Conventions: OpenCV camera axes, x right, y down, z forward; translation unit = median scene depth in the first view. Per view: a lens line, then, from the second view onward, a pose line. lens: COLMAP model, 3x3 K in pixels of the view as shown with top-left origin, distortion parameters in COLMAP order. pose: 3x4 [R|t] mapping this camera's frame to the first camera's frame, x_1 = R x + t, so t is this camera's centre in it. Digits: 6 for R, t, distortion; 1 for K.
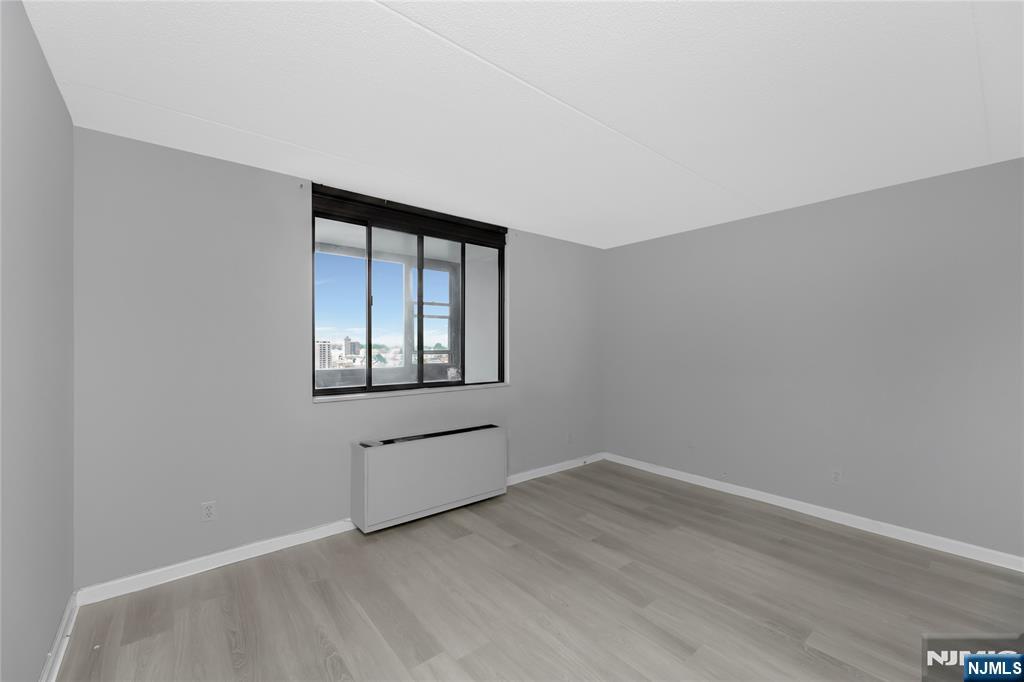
lens RADIAL K [[425.7, 0, 507.2], [0, 425.7, 337.1], [0, 0, 1]] dist [0.001542, 0.000522]
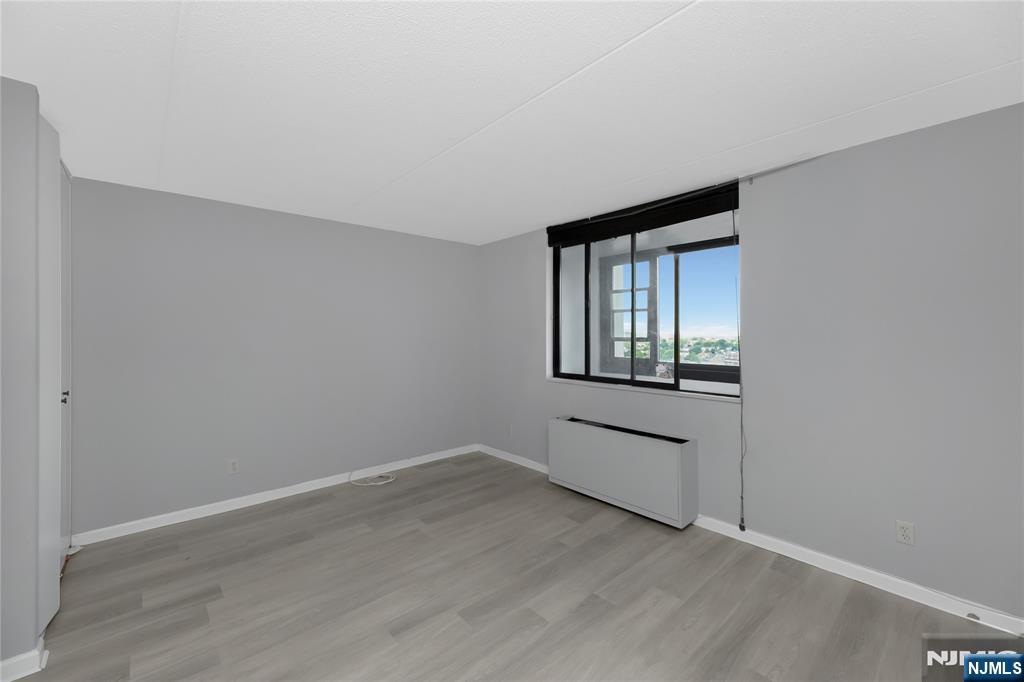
lens RADIAL K [[425.7, 0, 522.8], [0, 425.7, 335.8], [0, 0, 1]] dist [0.001542, 0.000522]
pose [[0.043051, 0.005080, -0.999060, 0.914668], [0.004010, 0.999978, 0.005257, -0.003273], [0.999065, -0.004232, 0.043030, 0.786665]]
